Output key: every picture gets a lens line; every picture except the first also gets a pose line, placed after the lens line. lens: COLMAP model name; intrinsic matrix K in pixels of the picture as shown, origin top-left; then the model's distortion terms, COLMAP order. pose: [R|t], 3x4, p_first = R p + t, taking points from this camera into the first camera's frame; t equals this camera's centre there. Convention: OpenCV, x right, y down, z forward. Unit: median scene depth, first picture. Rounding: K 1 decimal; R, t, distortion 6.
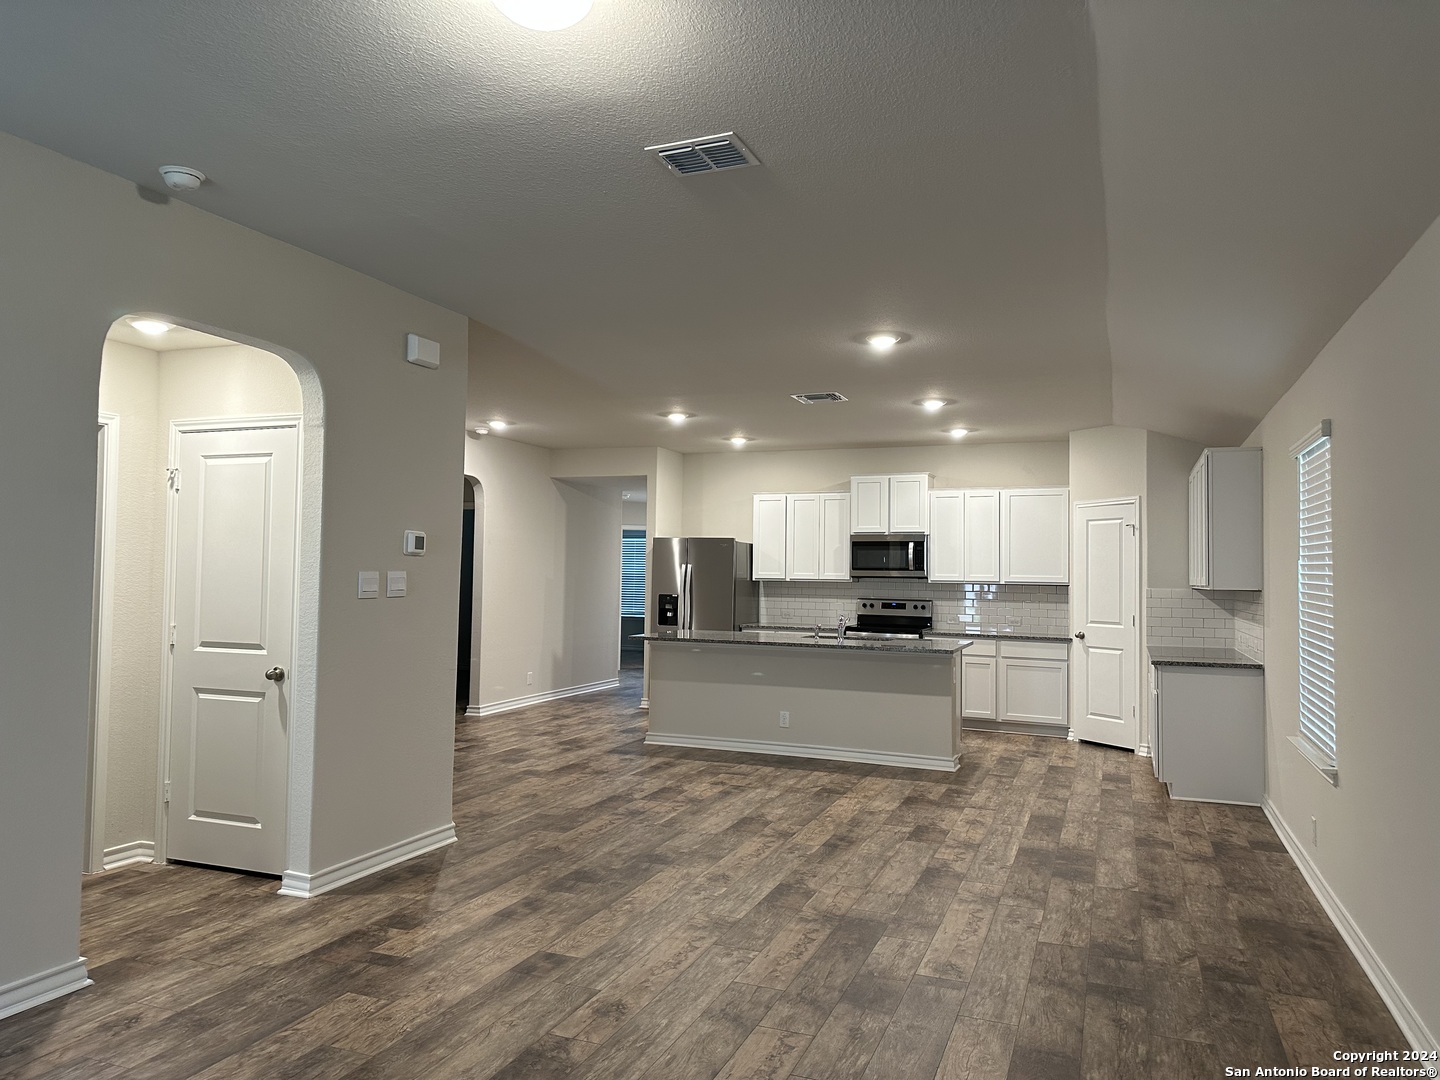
lens RADIAL K [[1030.0, 0, 720.0], [0, 1030.0, 540.0], [0, 0, 1]] dist [0.121958, -0.140132]
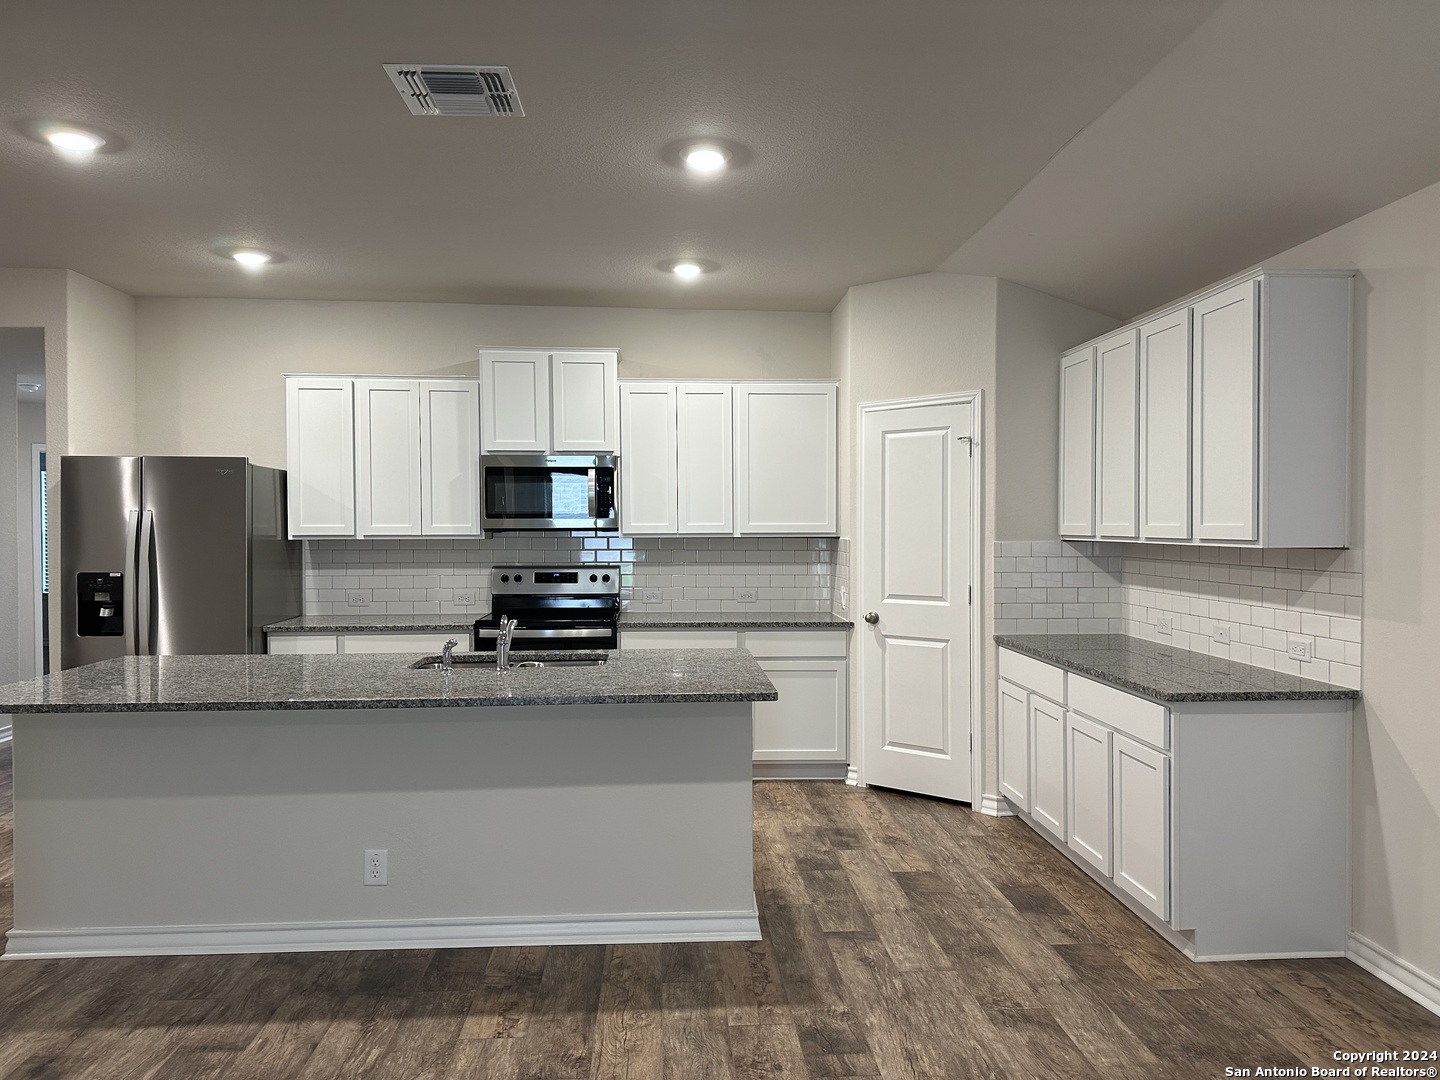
lens RADIAL K [[1029.4, 0, 751.0], [0, 1029.4, 539.0], [0, 0, 1]] dist [0.131809, -0.222087]
pose [[0.900438, -0.022777, 0.434389, 0.012605], [-0.000737, 0.998547, 0.053886, 0.009998], [-0.434985, -0.048841, 0.899112, 0.428320]]
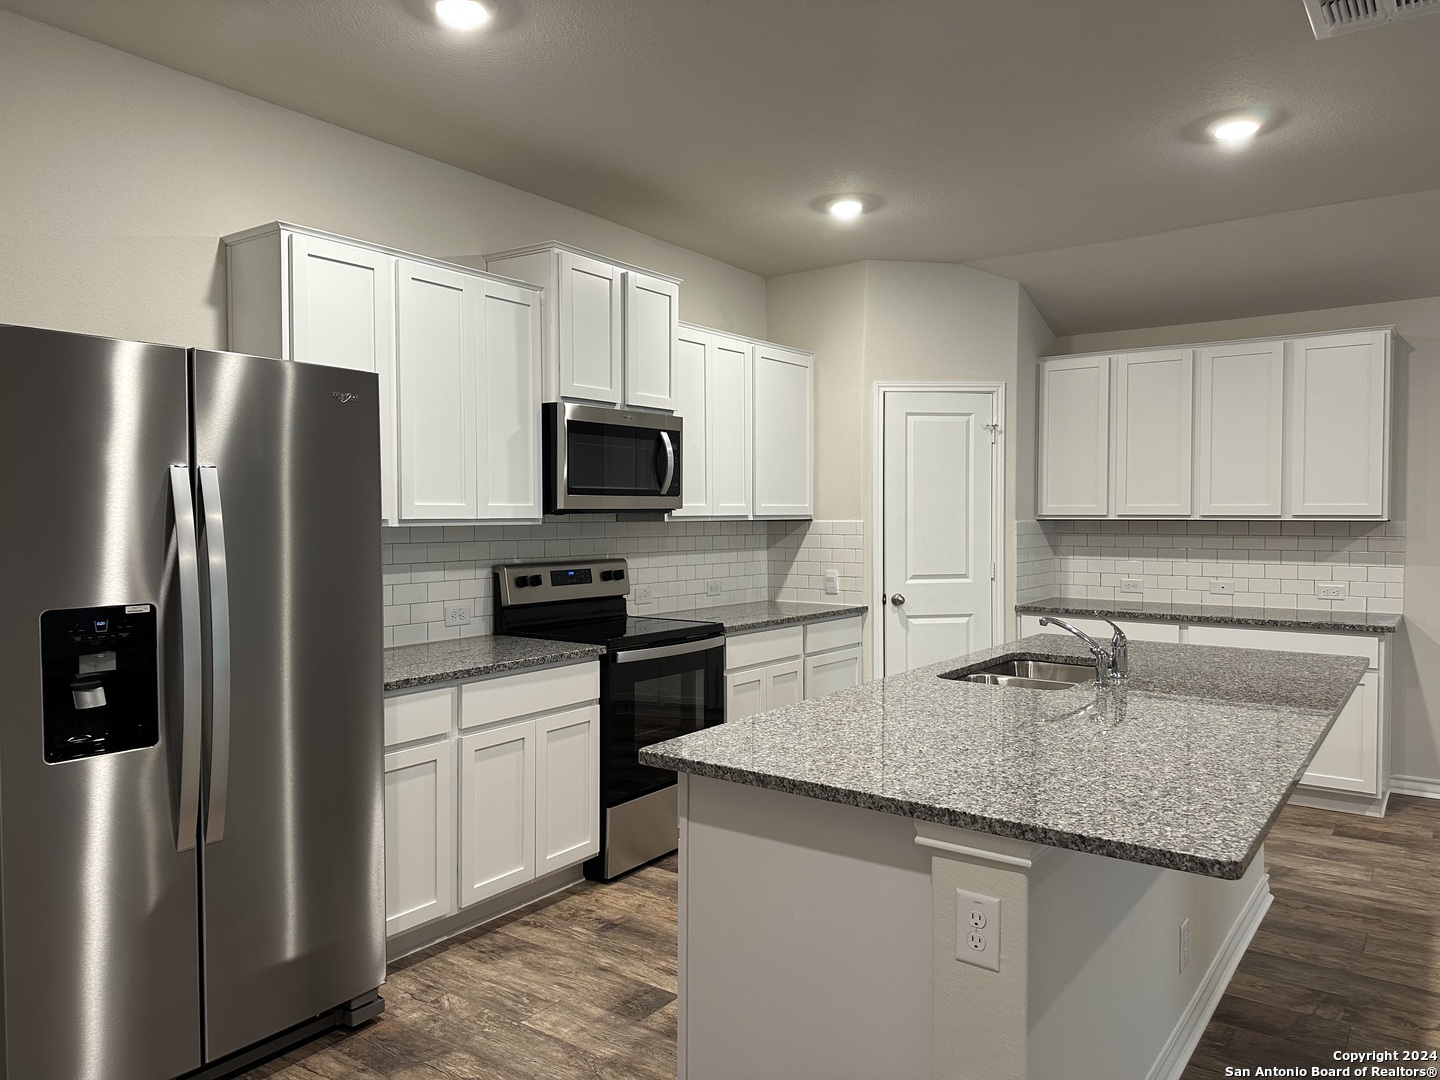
lens RADIAL K [[1010.9, 0, 763.6], [0, 1010.9, 535.1], [0, 0, 1]] dist [0.063468, -0.046883]
pose [[0.229025, -0.036818, 0.972724, -0.226549], [-0.030581, 0.998519, 0.044995, 0.025388], [-0.972940, -0.040052, 0.227560, 0.839617]]
